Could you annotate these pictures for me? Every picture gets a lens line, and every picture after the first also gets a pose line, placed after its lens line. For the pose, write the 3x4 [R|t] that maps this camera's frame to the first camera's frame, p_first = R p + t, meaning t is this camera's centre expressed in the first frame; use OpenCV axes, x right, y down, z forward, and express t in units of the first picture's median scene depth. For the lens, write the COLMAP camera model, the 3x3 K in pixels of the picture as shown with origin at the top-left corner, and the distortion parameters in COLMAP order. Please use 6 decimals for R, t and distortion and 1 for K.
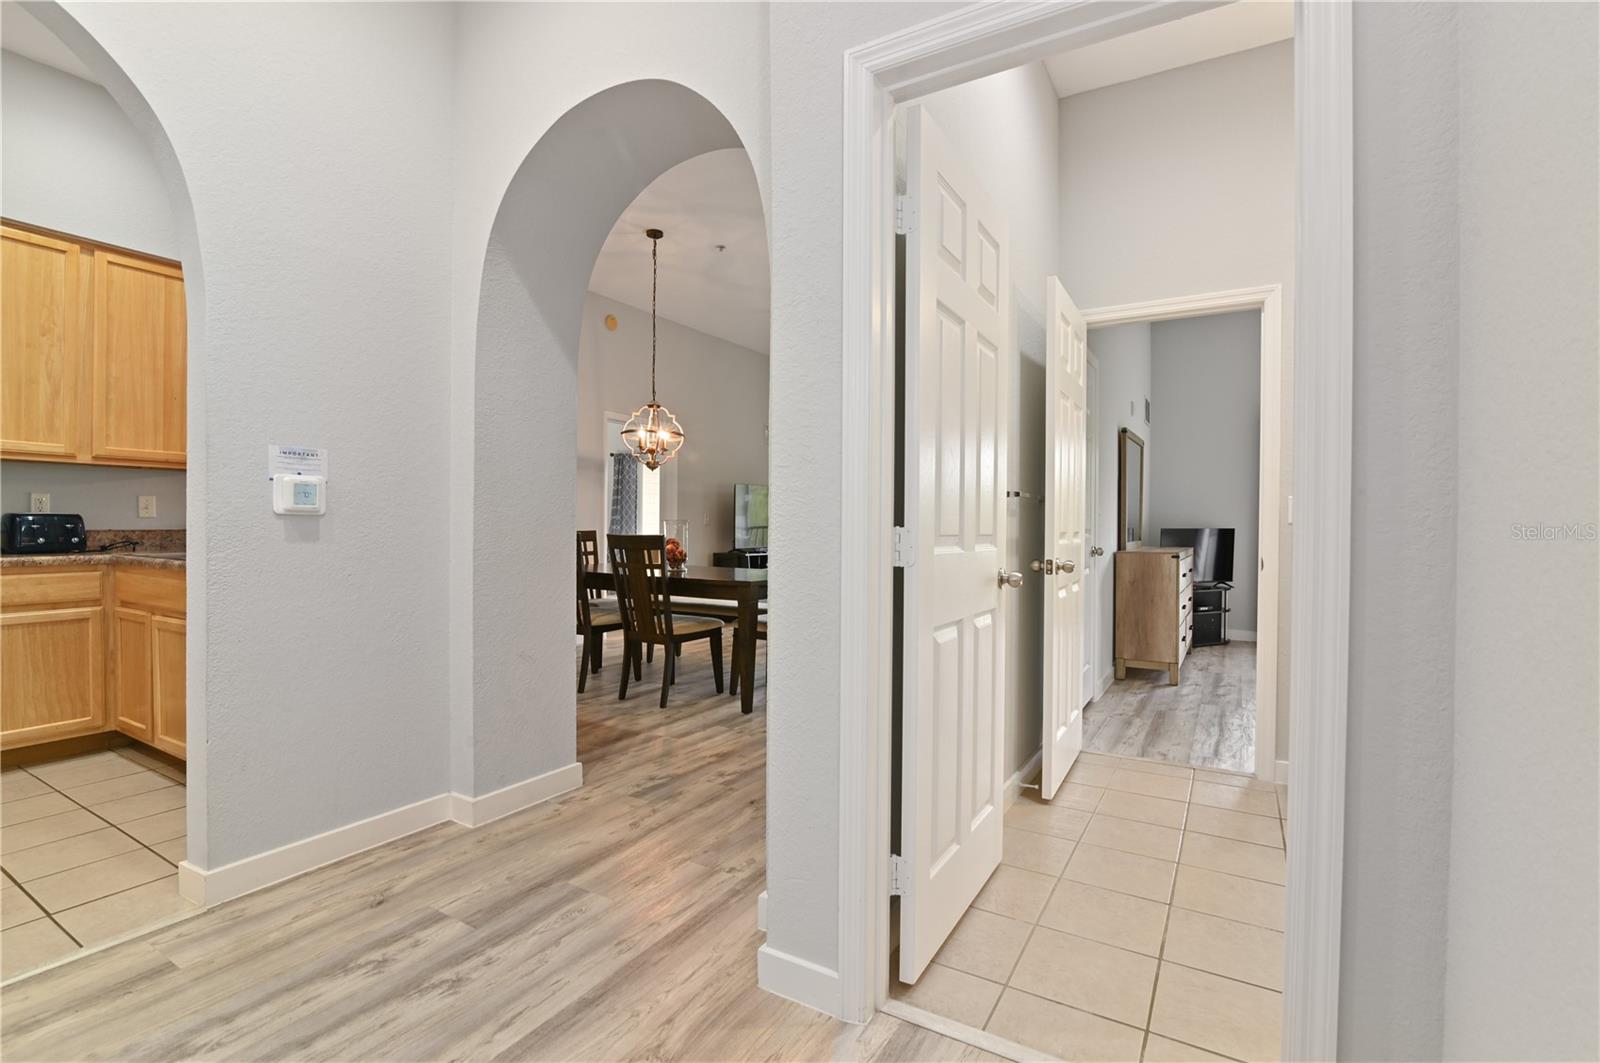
lens RADIAL K [[731.9, 0, 800.0], [0, 731.9, 531.5], [0, 0, 1]] dist [-0.018044, -0.000211]
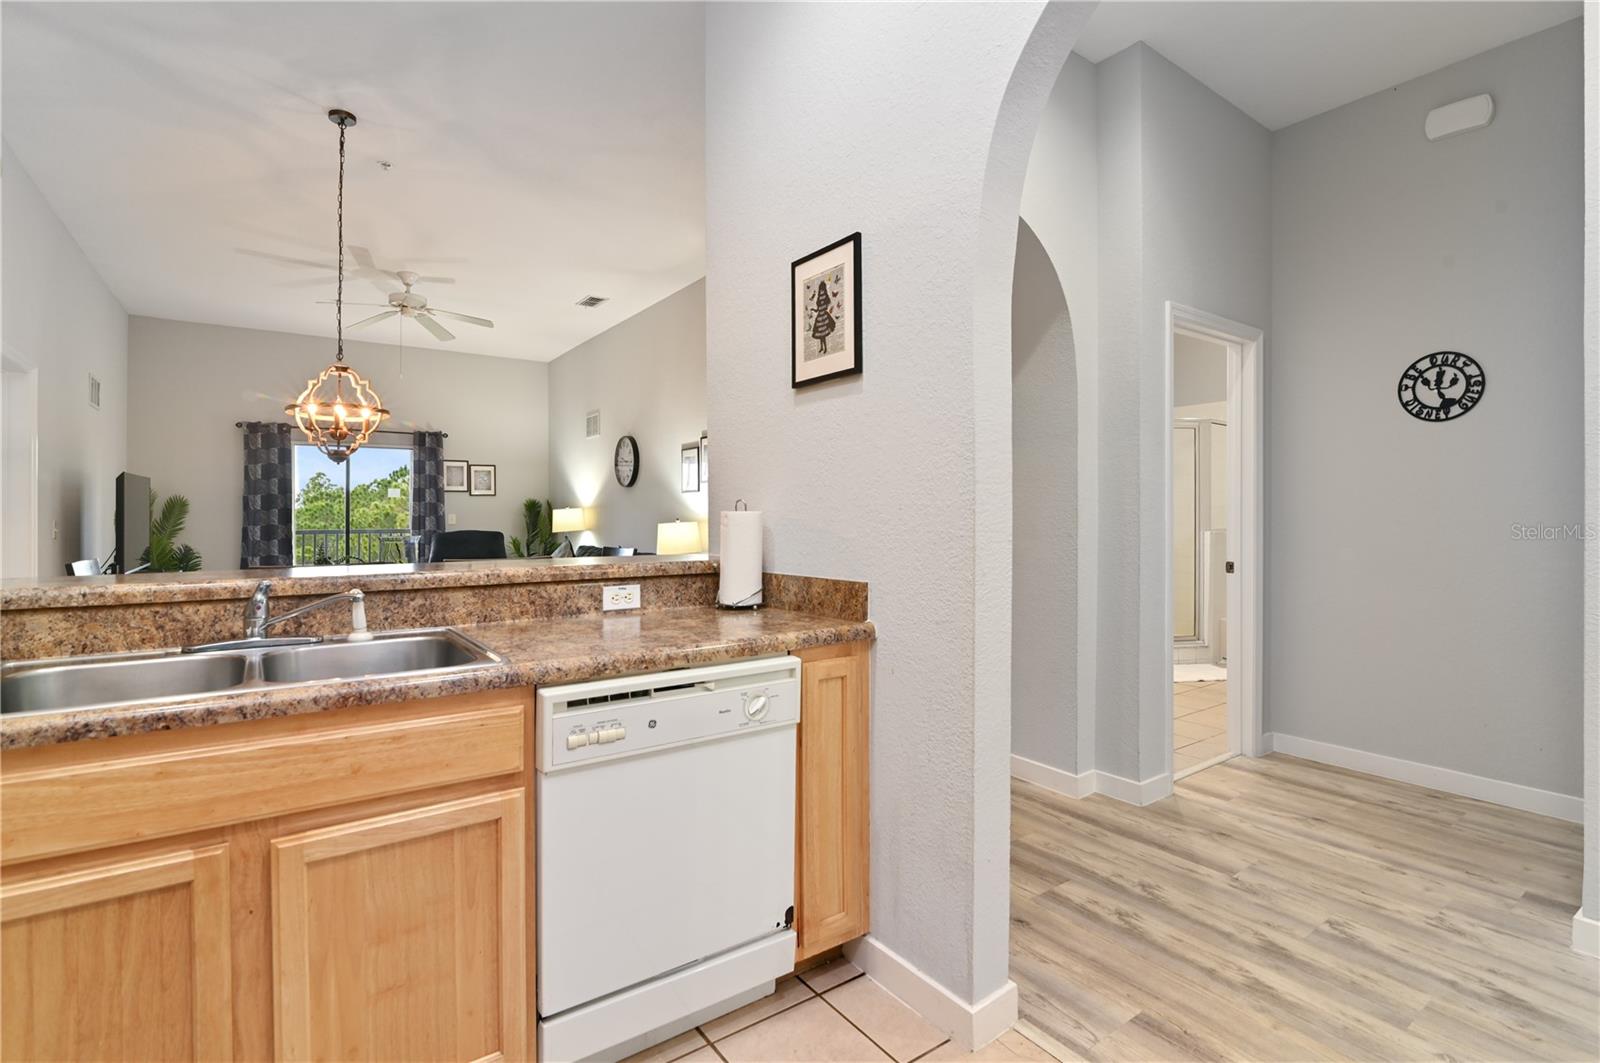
lens RADIAL K [[750.6, 0, 797.1], [0, 750.6, 509.6], [0, 0, 1]] dist [-0.016765, -0.000267]
pose [[0.401937, -0.003679, 0.915660, -1.084083], [0.016703, 0.999855, -0.003314, -0.051589], [-0.915515, 0.016627, 0.401940, 0.547586]]
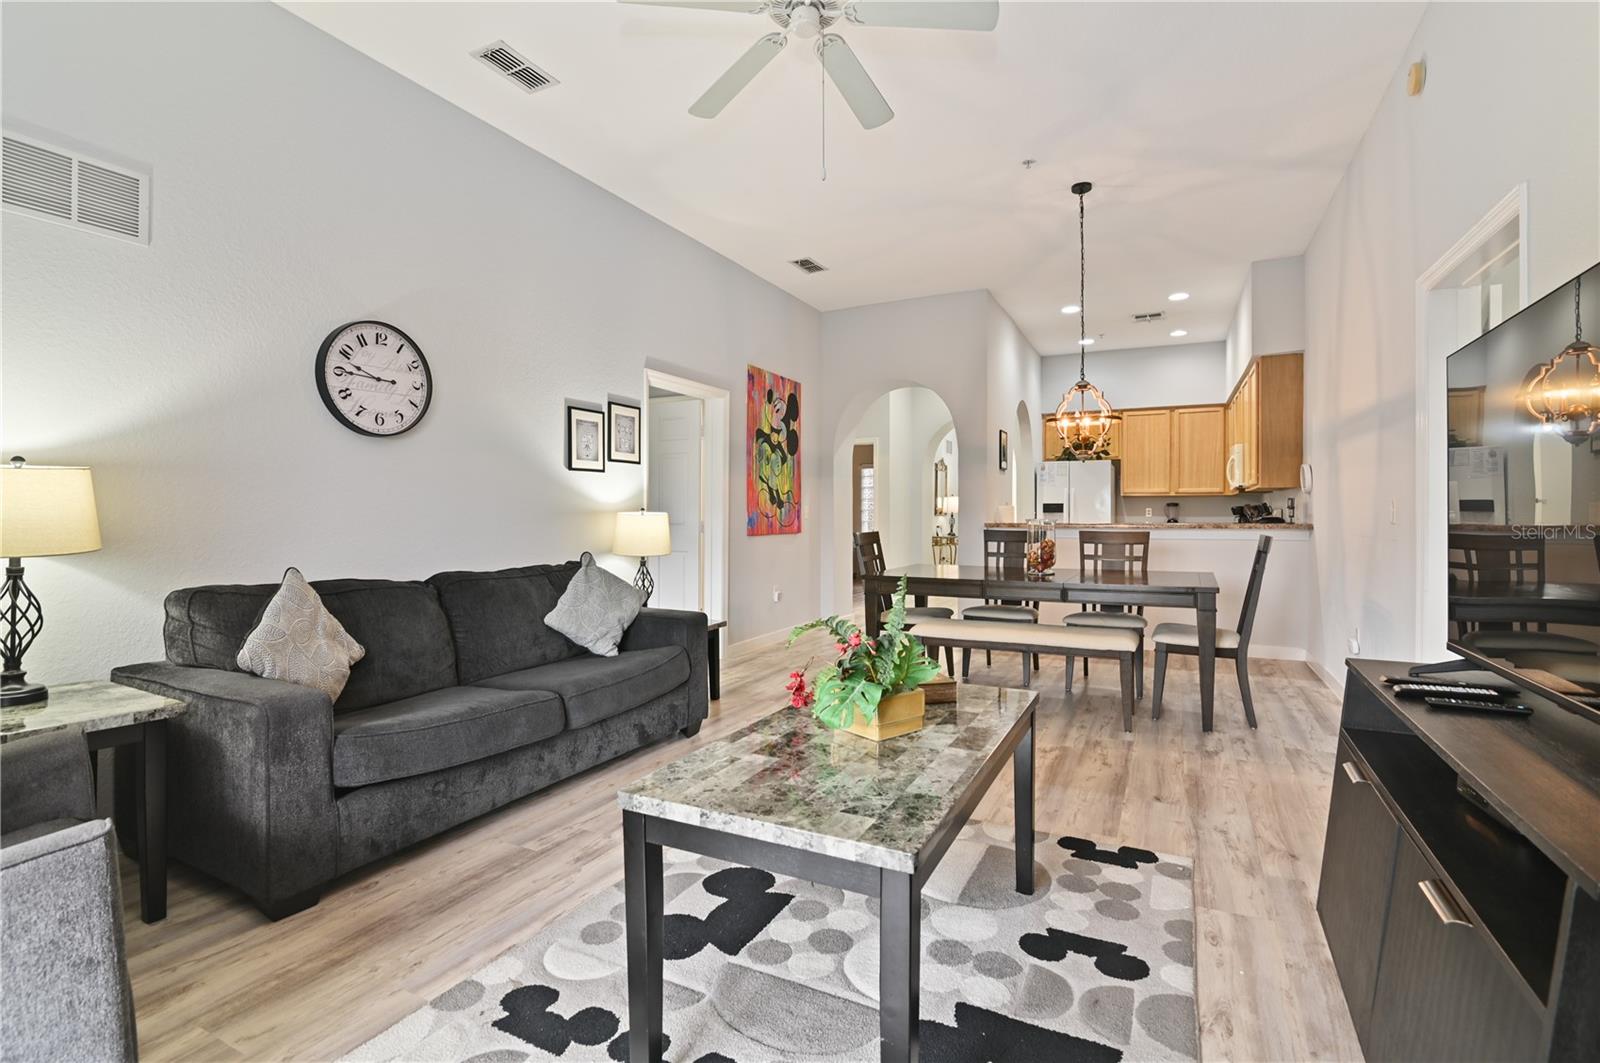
lens RADIAL K [[741.7, 0, 798.7], [0, 741.7, 517.1], [0, 0, 1]] dist [-0.017188, 0.000185]
pose [[-0.997603, -0.006671, -0.068876, 0.314115], [-0.007535, 0.999896, 0.012290, -0.043120], [0.068787, 0.012780, -0.997550, 3.018169]]
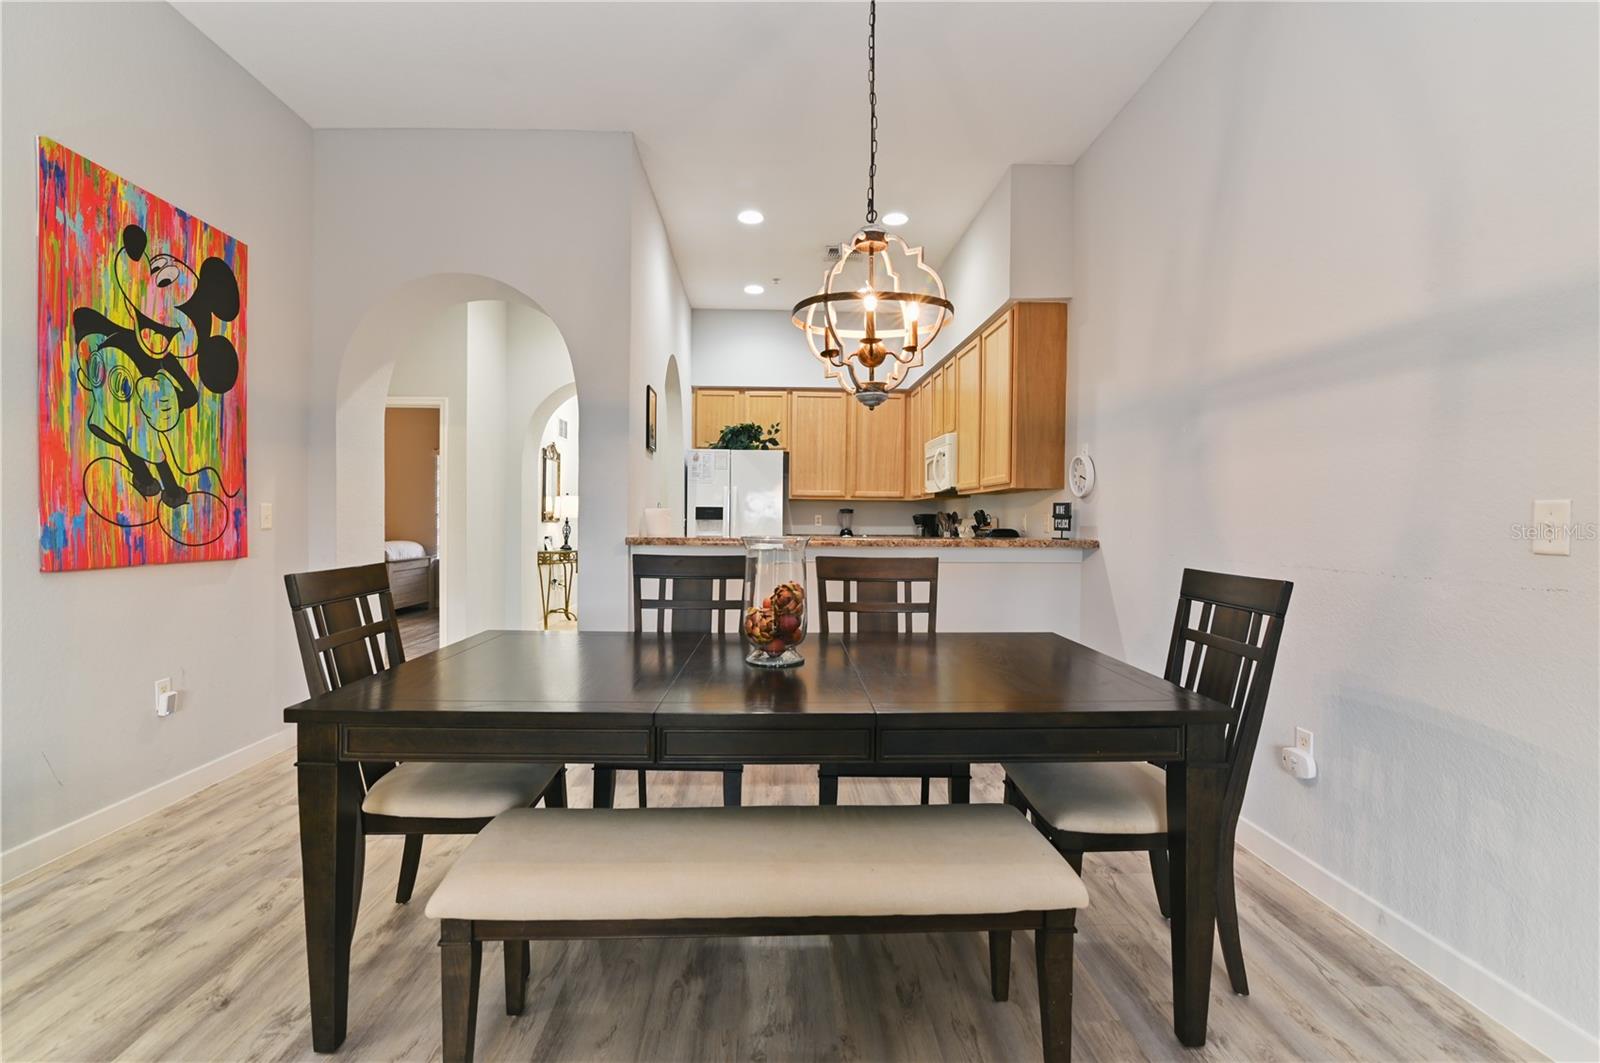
lens RADIAL K [[736.0, 0, 794.7], [0, 736.0, 531.2], [0, 0, 1]] dist [-0.018264, -0.000015]
pose [[-0.839570, -0.007364, -0.543201, 0.067548], [-0.020099, 0.999645, 0.017513, -0.040837], [0.542879, 0.025622, -0.839420, 2.132800]]
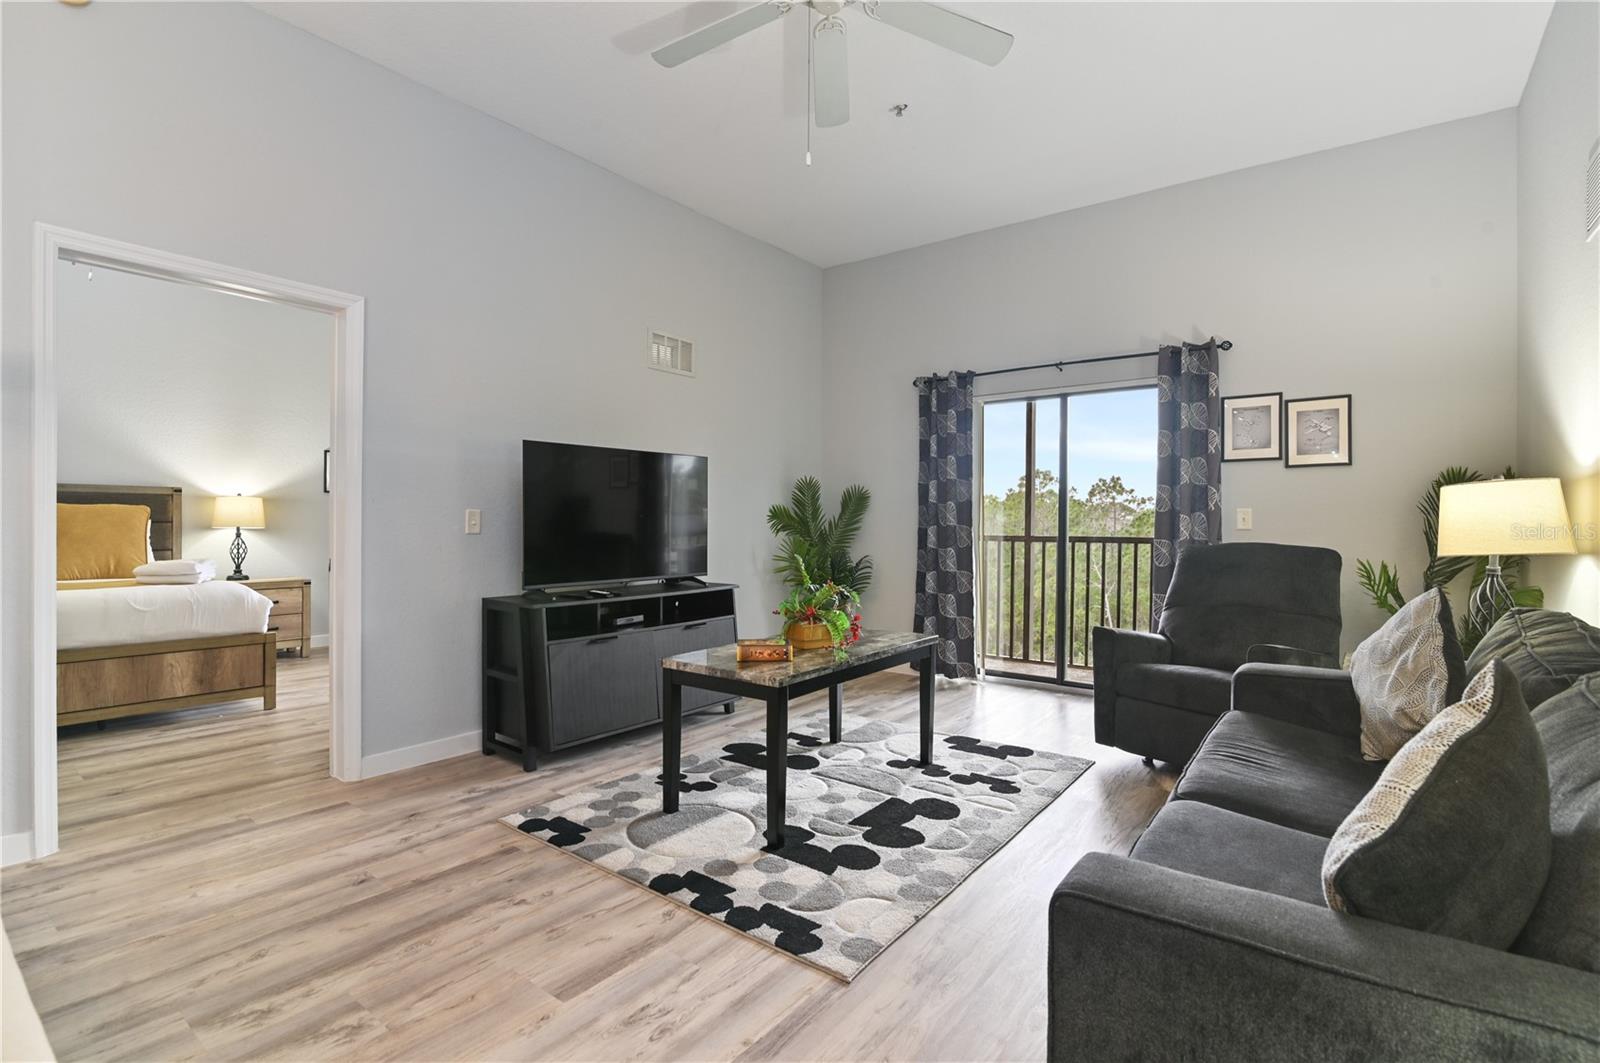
lens RADIAL K [[743.5, 0, 789.4], [0, 743.5, 526.3], [0, 0, 1]] dist [-0.017678, -0.000254]
pose [[0.993149, -0.002308, -0.116836, 0.301507], [0.001515, 0.999975, -0.006873, -0.025597], [0.116849, 0.006649, 0.993127, 1.444874]]
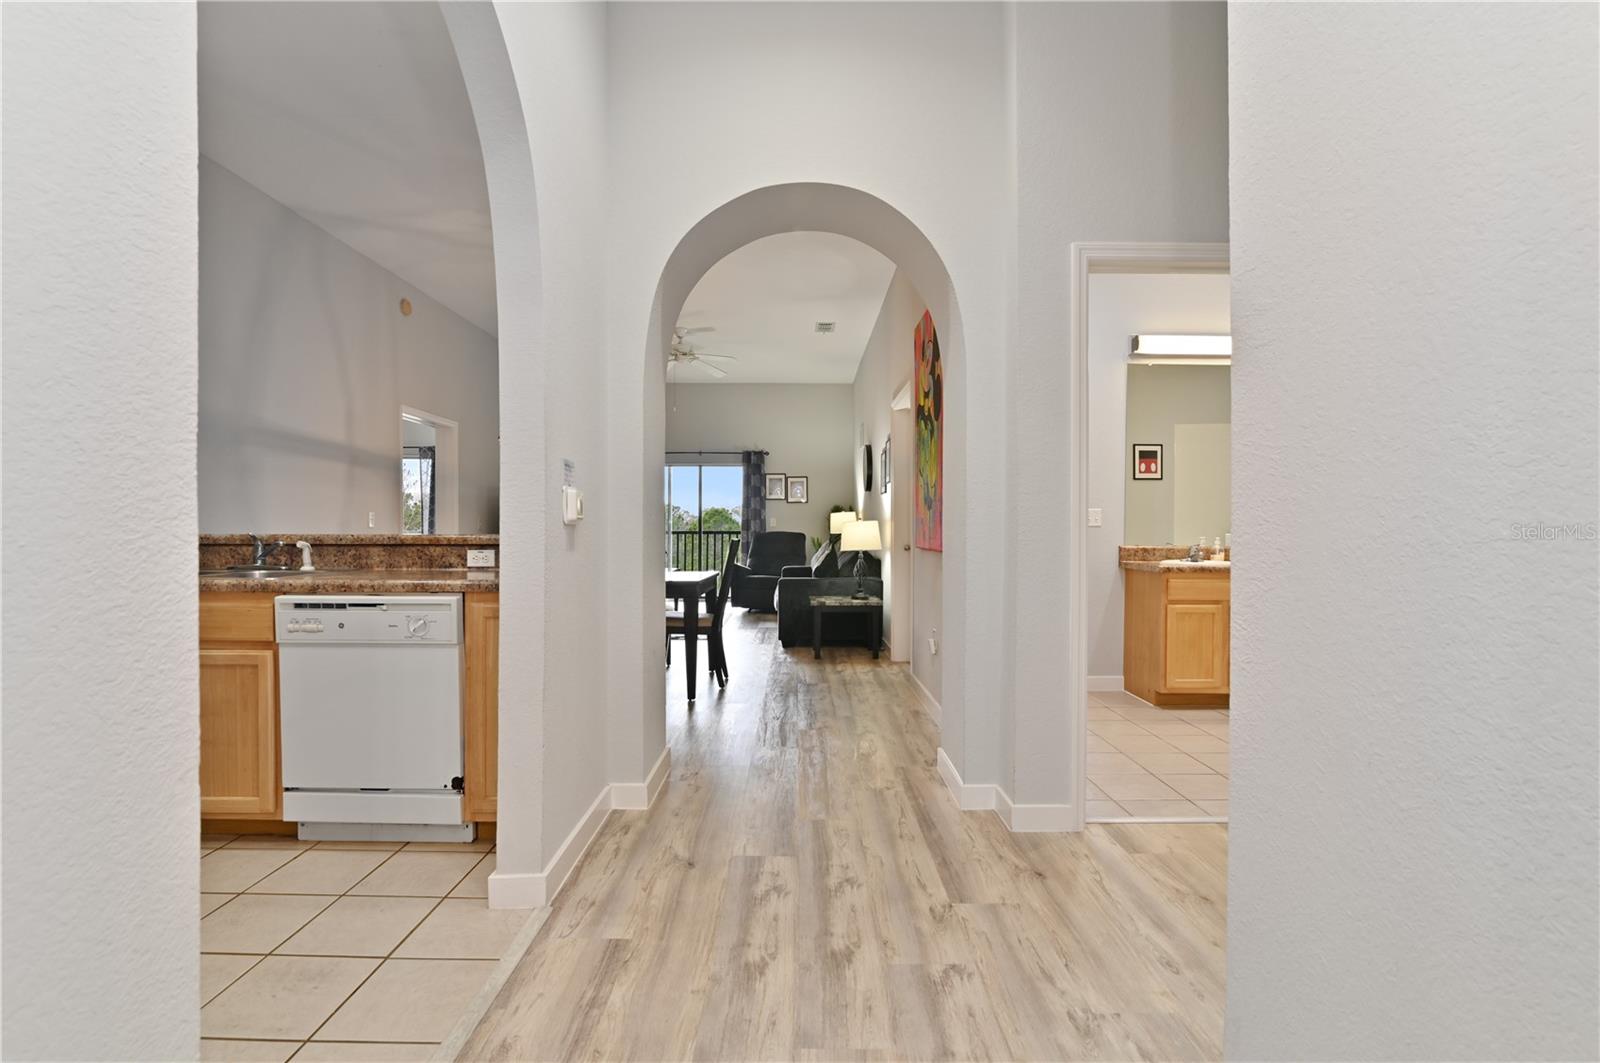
lens RADIAL K [[736.0, 0, 794.7], [0, 736.0, 531.2], [0, 0, 1]] dist [-0.018264, -0.000015]
pose [[0.859636, -0.010863, 0.510792, -0.656652], [0.012518, 0.999922, 0.000198, -0.006168], [-0.510754, 0.006224, 0.859704, -0.050755]]
